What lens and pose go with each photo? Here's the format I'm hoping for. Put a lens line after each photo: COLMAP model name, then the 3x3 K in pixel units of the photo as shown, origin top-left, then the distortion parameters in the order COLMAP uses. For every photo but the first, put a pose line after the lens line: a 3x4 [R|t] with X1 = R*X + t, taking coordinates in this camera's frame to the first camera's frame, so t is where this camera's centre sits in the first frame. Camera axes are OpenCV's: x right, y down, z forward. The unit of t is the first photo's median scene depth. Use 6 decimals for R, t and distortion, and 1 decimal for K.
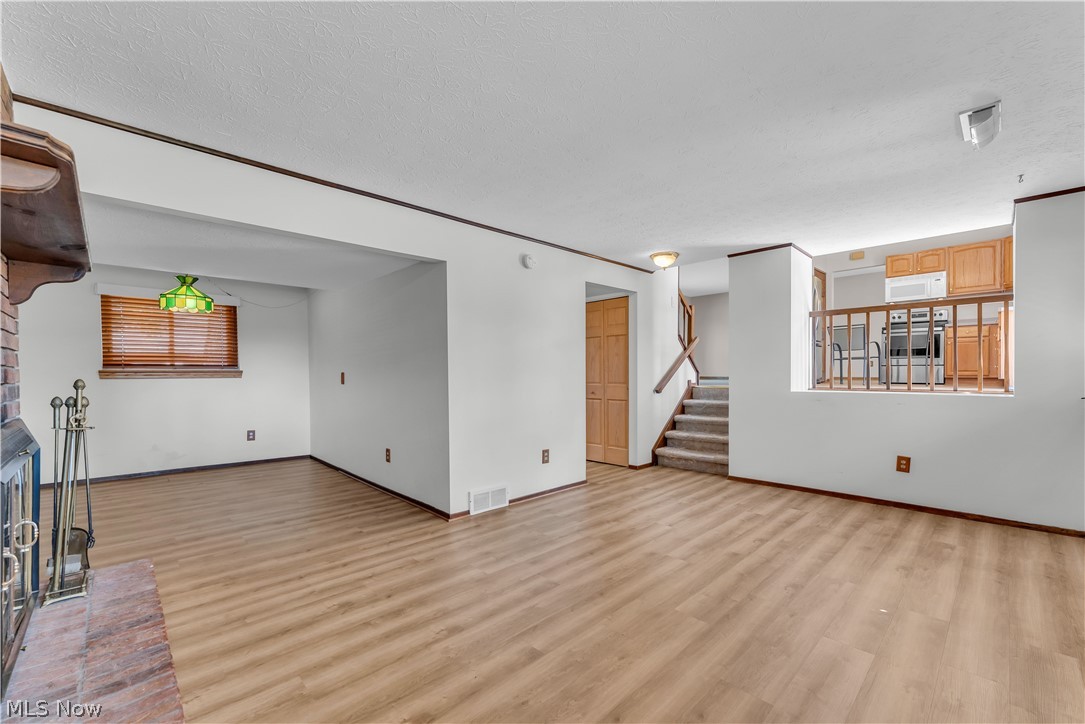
lens RADIAL K [[437.9, 0, 541.3], [0, 437.9, 379.2], [0, 0, 1]] dist [-0.001061, -0.000283]
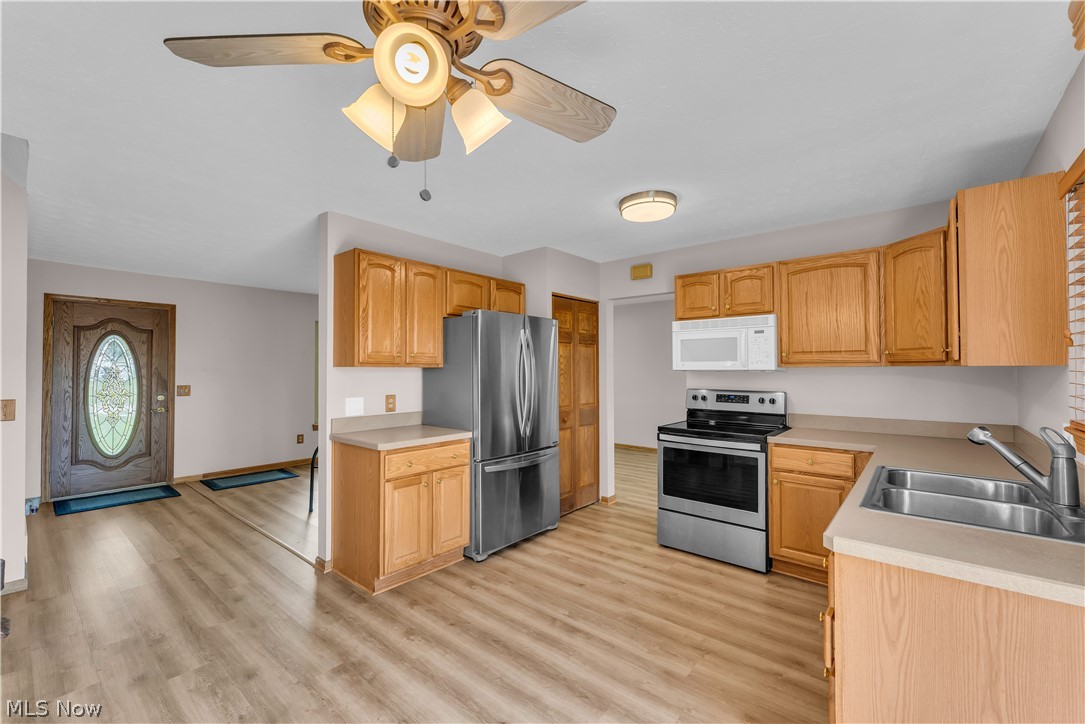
lens RADIAL K [[437.9, 0, 539.4], [0, 437.9, 363.3], [0, 0, 1]] dist [-0.001061, -0.000283]
pose [[0.994151, 0.009022, 0.107623, 1.410259], [-0.005828, 0.999534, -0.029954, -0.403301], [-0.107843, 0.029152, 0.993740, 1.275309]]
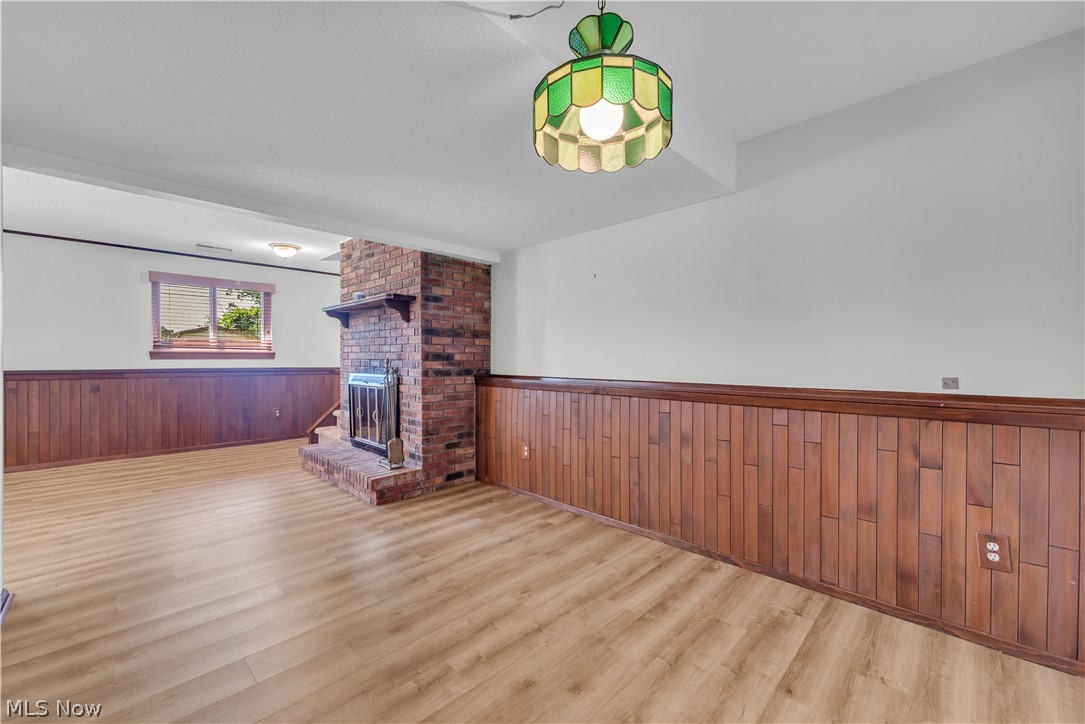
lens RADIAL K [[437.9, 0, 530.2], [0, 437.9, 351.8], [0, 0, 1]] dist [-0.001061, -0.000283]
pose [[-0.999064, -0.002482, -0.043176, -0.966601], [-0.002173, 0.999972, -0.007209, -0.006672], [0.043193, -0.007109, -0.999041, 1.786587]]
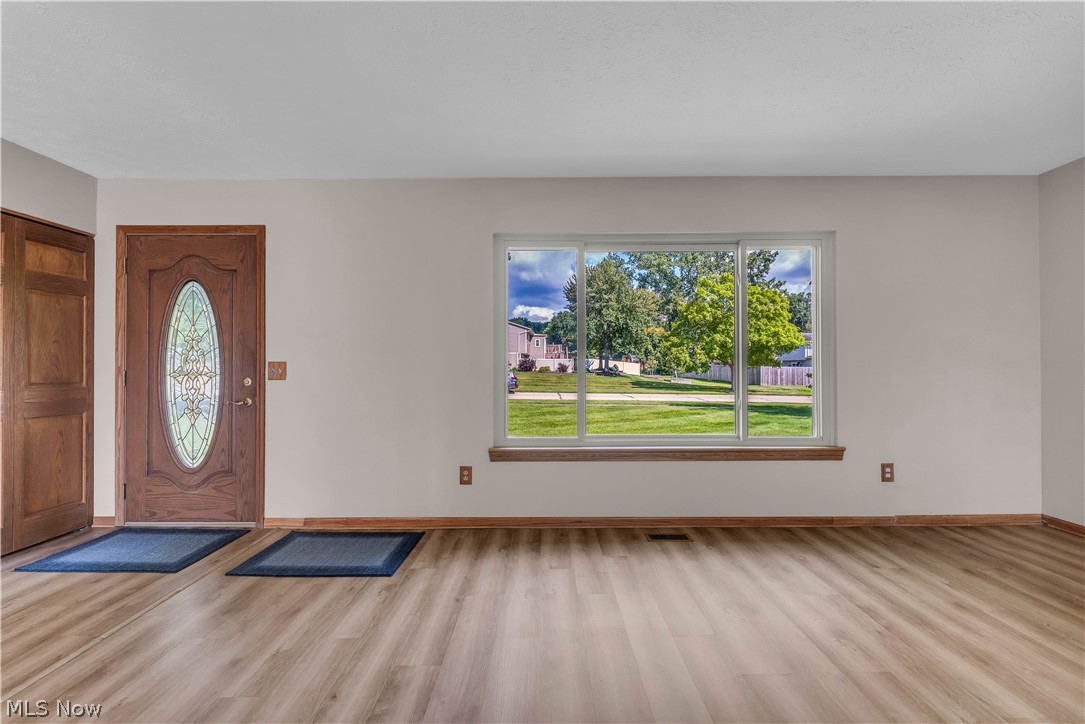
lens RADIAL K [[437.9, 0, 555.8], [0, 437.9, 365.2], [0, 0, 1]] dist [-0.001061, -0.000283]
pose [[0.730033, 0.002145, -0.683408, 1.361033], [-0.012858, 0.999861, -0.010596, -0.349555], [0.683290, 0.016523, 0.729960, 2.838203]]
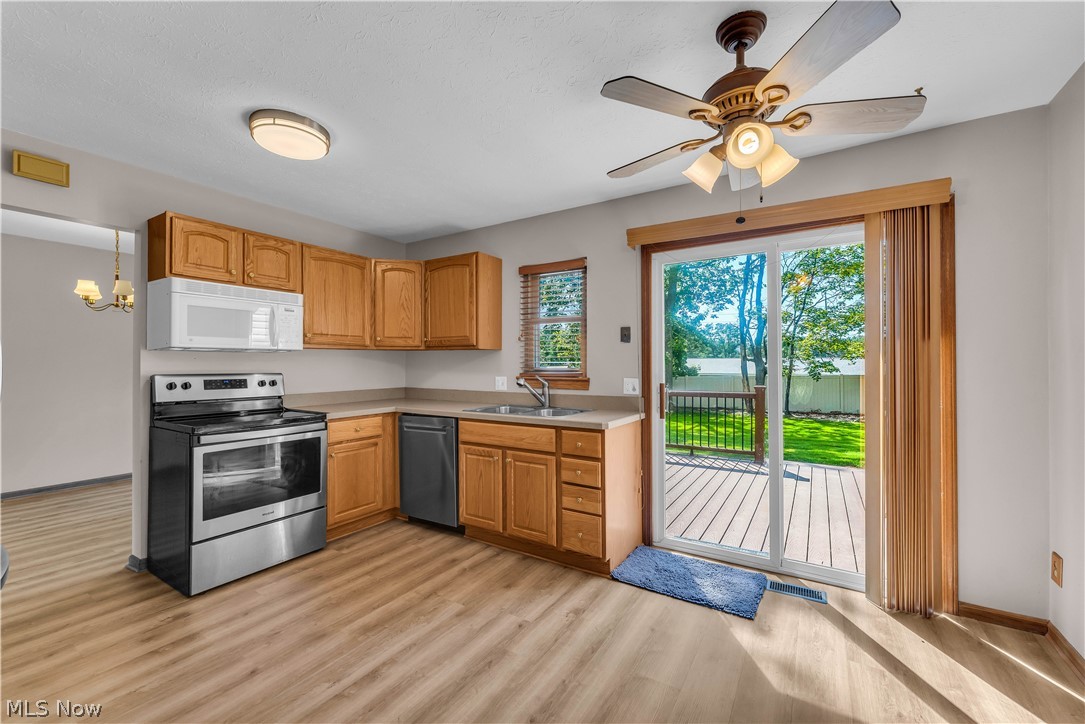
lens RADIAL K [[437.9, 0, 541.8], [0, 437.9, 362.3], [0, 0, 1]] dist [-0.001061, -0.000283]
pose [[-0.237362, 0.011081, 0.971358, 0.938857], [0.016832, 0.999832, -0.007293, -0.375794], [-0.971275, 0.014619, -0.237508, 1.934270]]
